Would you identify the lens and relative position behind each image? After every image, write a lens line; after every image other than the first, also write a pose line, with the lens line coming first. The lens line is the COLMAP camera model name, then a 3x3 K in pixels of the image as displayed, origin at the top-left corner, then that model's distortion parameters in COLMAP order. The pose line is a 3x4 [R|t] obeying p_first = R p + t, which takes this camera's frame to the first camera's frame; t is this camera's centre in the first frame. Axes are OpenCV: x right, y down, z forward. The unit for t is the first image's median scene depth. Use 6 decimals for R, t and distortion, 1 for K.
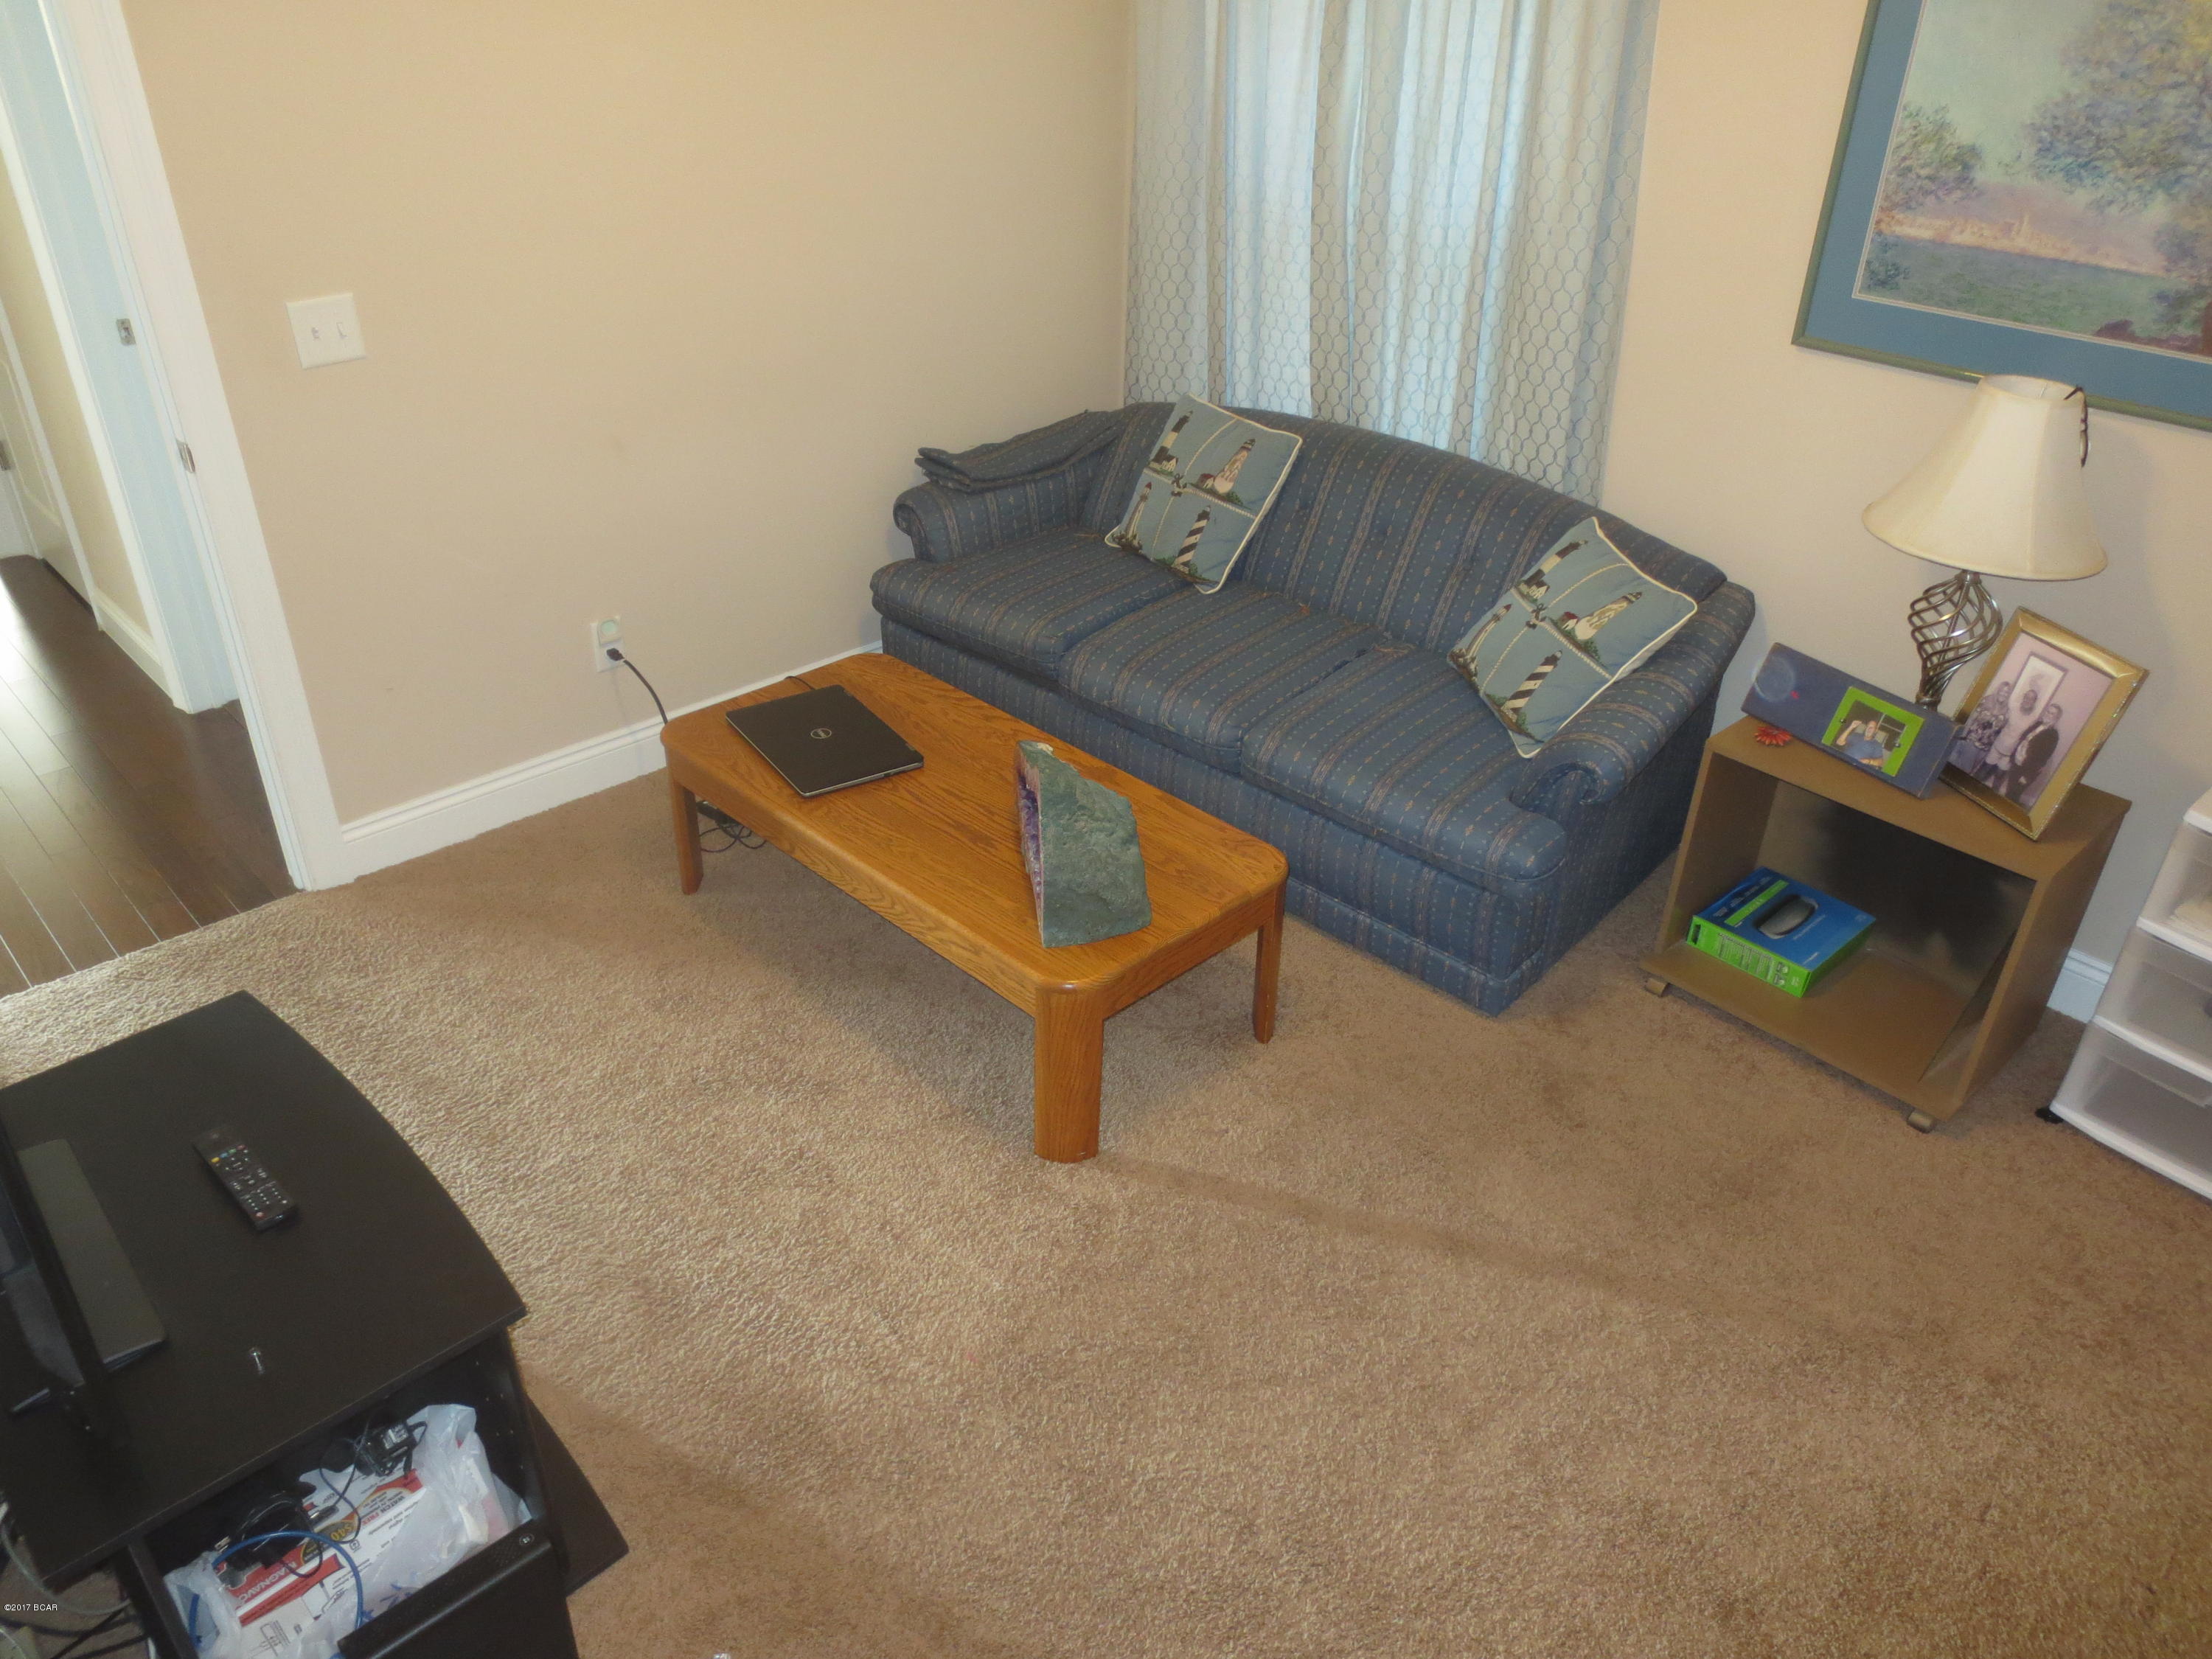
lens RADIAL K [[1567.0, 0, 1098.4], [0, 1567.0, 827.6], [0, 0, 1]] dist [-0.046035, 0.020654]
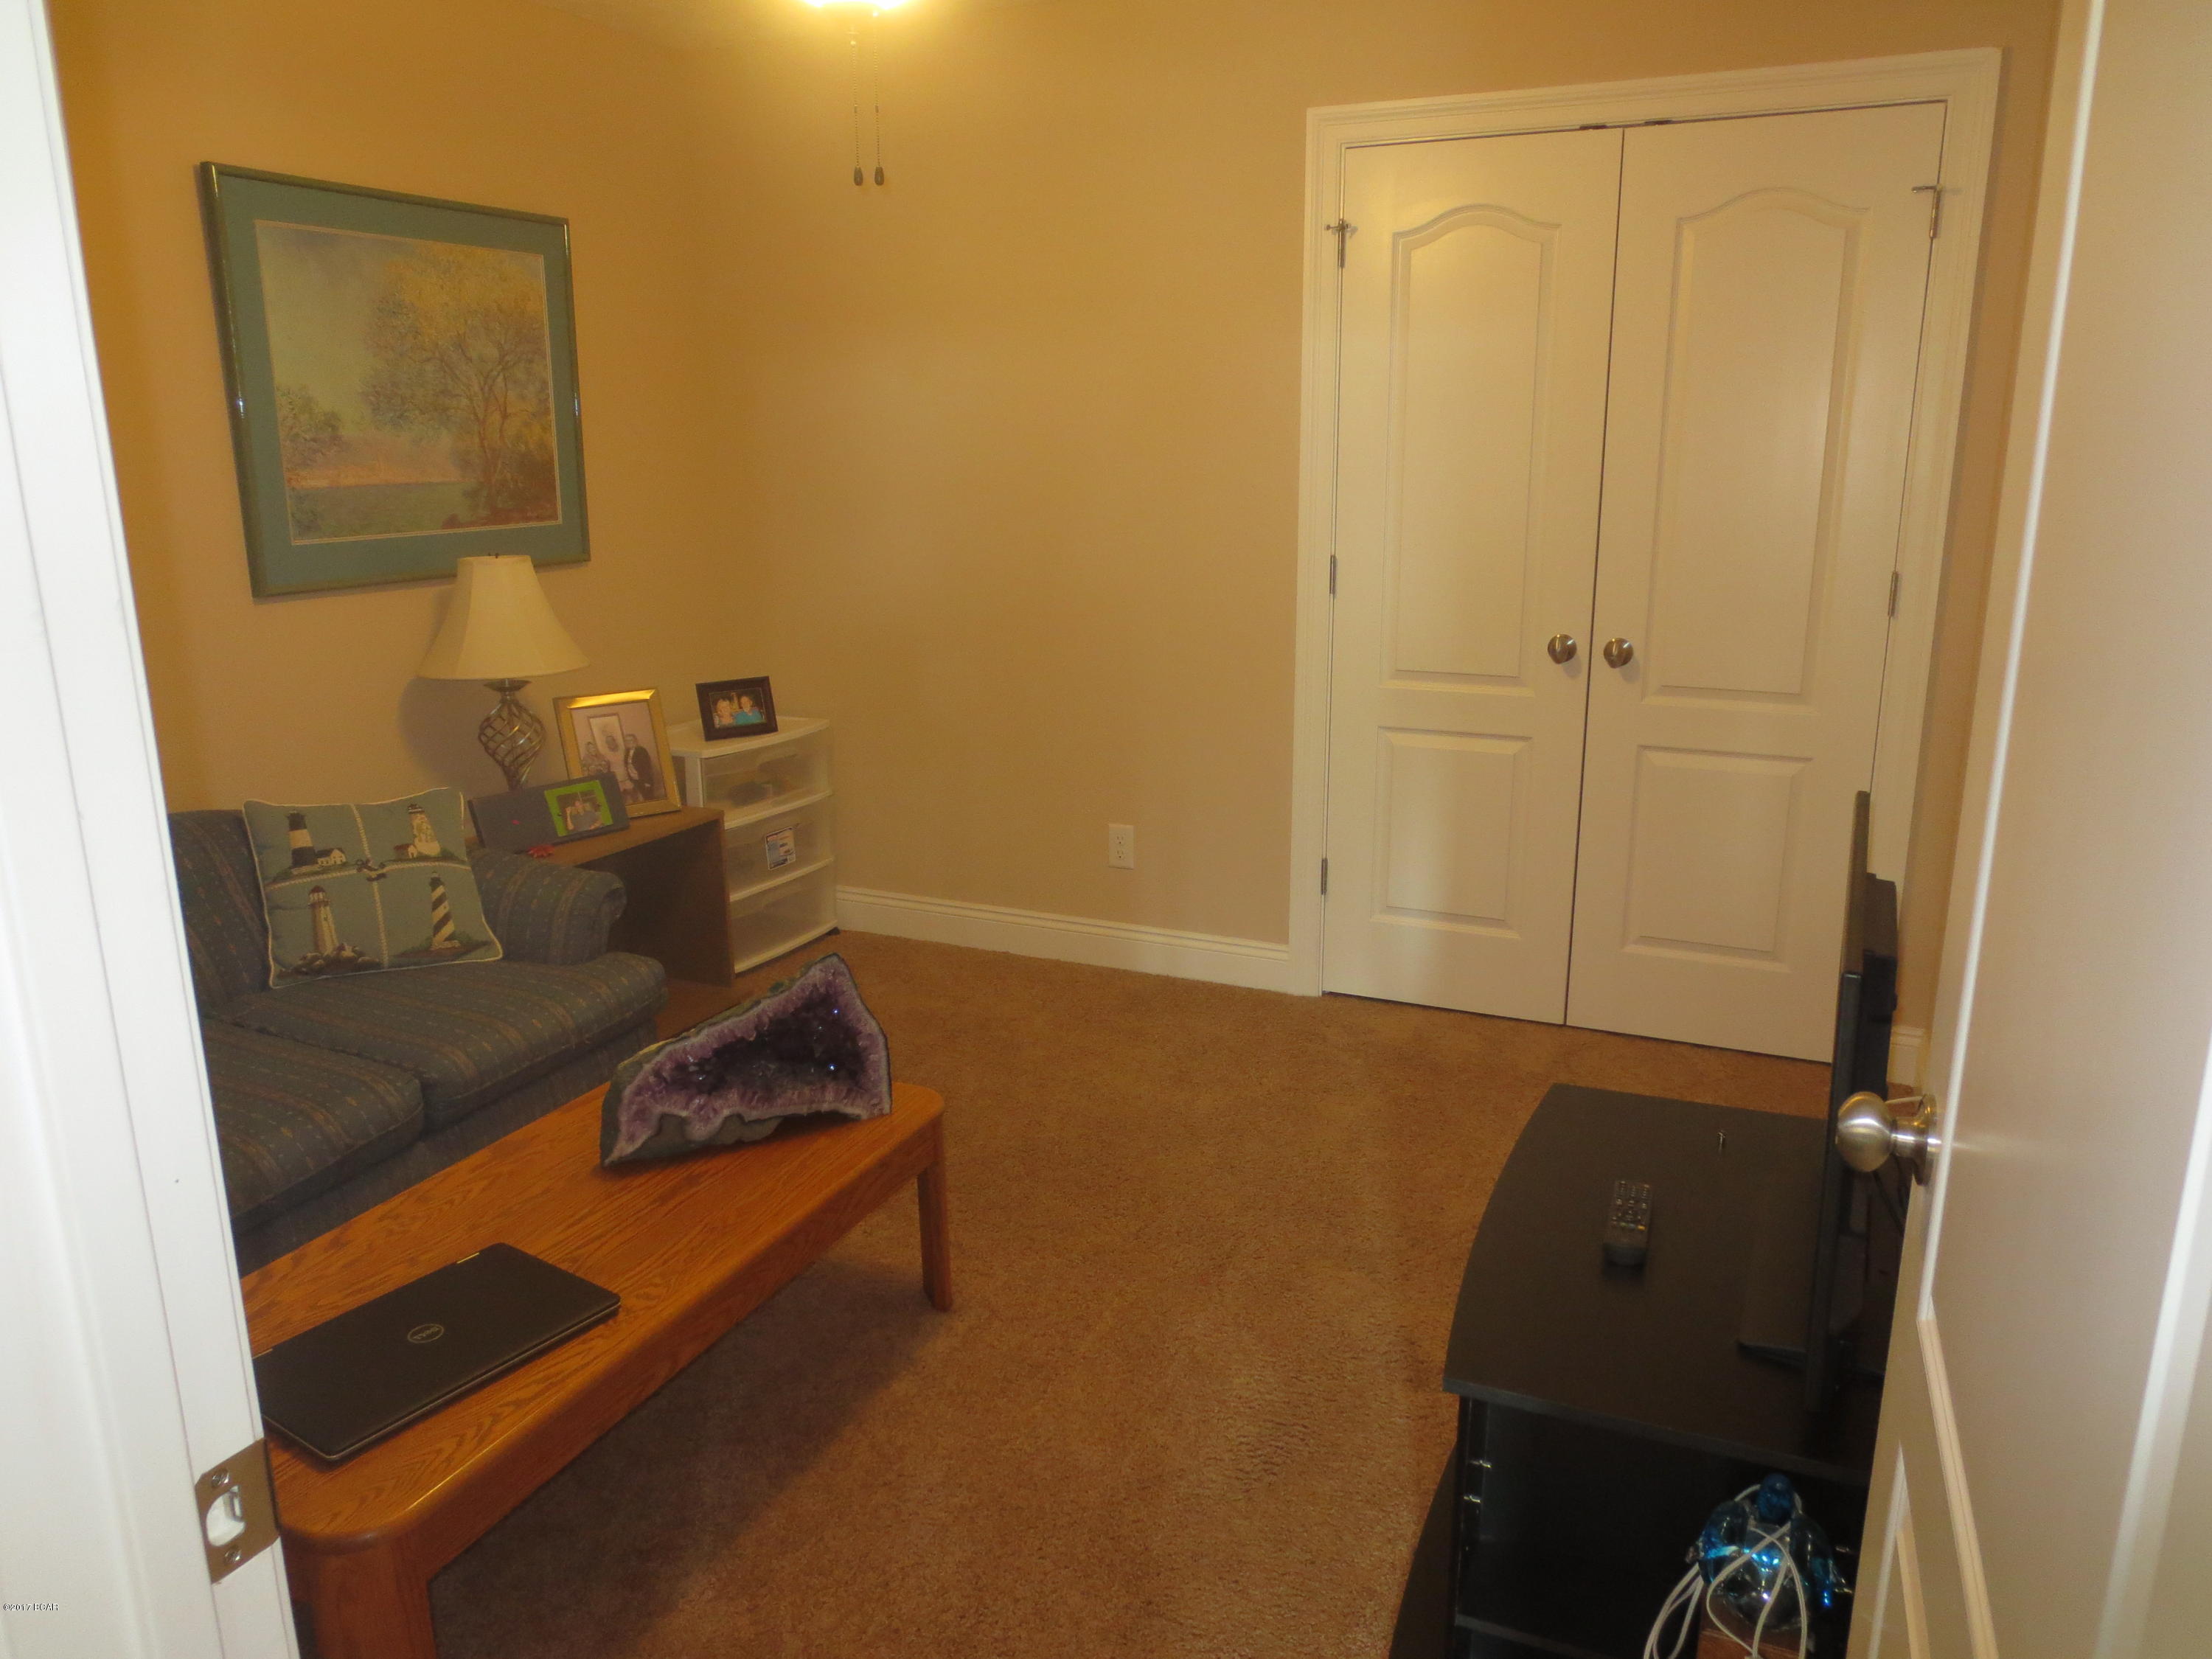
lens RADIAL K [[1567.0, 0, 1098.7], [0, 1567.0, 830.0], [0, 0, 1]] dist [-0.046035, 0.020654]
pose [[-0.373328, -0.236769, 0.896977, -0.888019], [0.480403, 0.777803, 0.405259, -0.382510], [-0.793624, 0.582205, -0.176631, 0.910437]]
